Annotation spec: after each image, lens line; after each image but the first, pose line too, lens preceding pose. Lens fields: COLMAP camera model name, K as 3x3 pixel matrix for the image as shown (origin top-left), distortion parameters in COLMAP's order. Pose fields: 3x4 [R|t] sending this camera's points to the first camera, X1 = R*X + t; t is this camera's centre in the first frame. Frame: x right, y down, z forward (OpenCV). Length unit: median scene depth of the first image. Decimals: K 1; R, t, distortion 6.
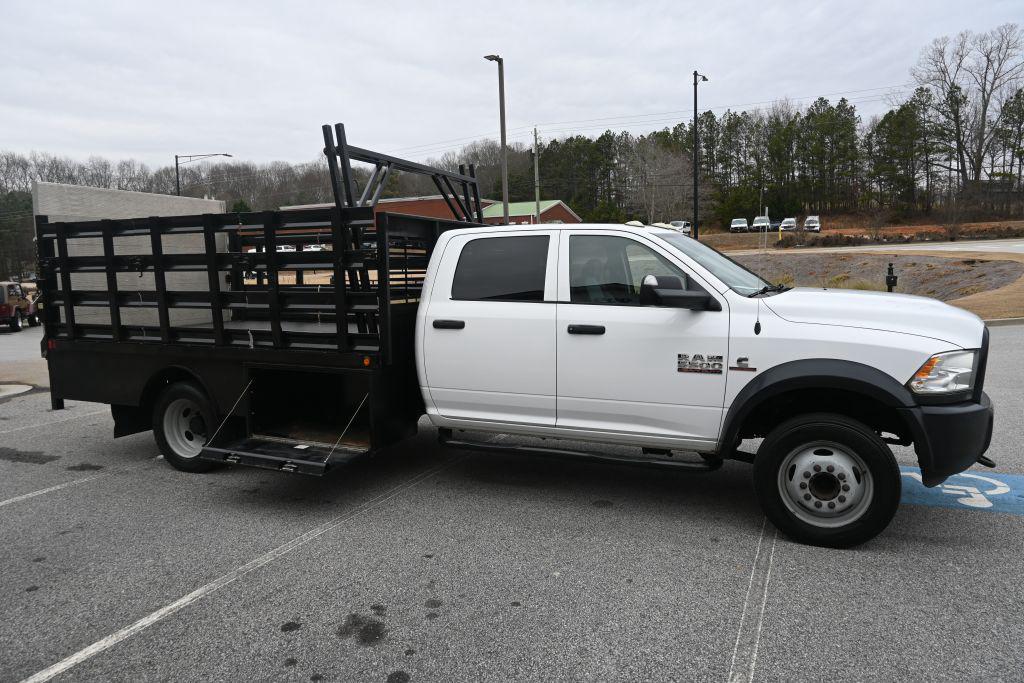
lens RADIAL K [[689.1, 0, 523.1], [0, 689.1, 347.0], [0, 0, 1]] dist [-0.013552, 0.008058]
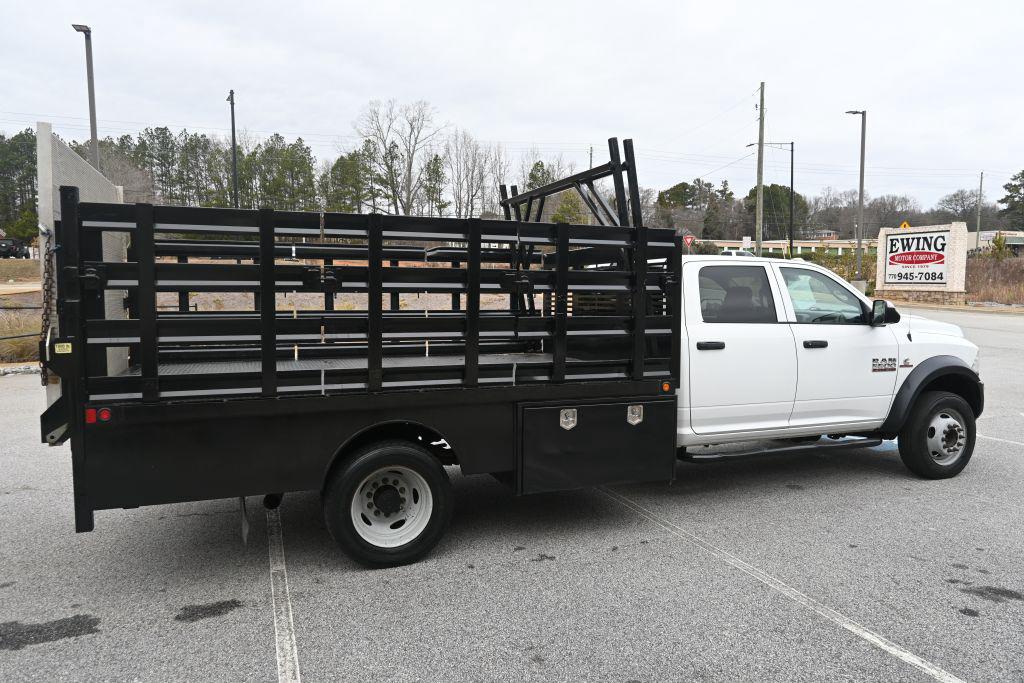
lens RADIAL K [[689.1, 0, 513.3], [0, 689.1, 340.3], [0, 0, 1]] dist [-0.013552, 0.008058]
pose [[0.718815, -0.032617, 0.694436, -1.033882], [0.067161, 0.997485, -0.022668, -0.036251], [-0.691949, 0.062933, 0.719198, 0.435011]]
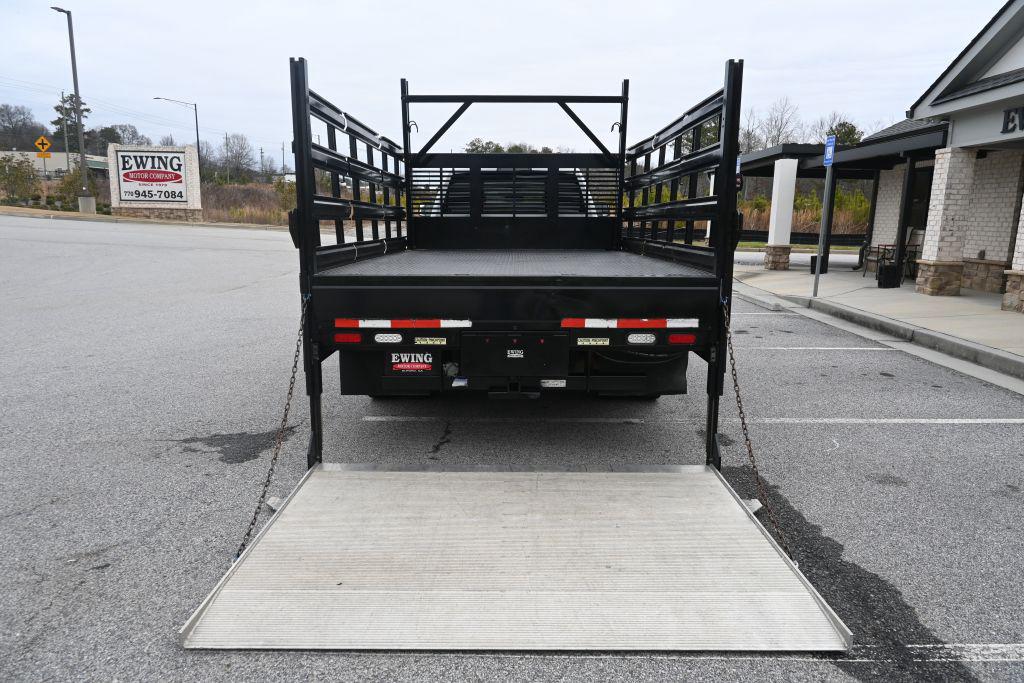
lens RADIAL K [[689.1, 0, 508.5], [0, 689.1, 345.4], [0, 0, 1]] dist [-0.013552, 0.008058]
pose [[-0.374061, -0.156301, 0.914138, -1.124956], [0.105747, 0.972078, 0.209479, -0.054684], [-0.921355, 0.175025, -0.347089, 0.703653]]
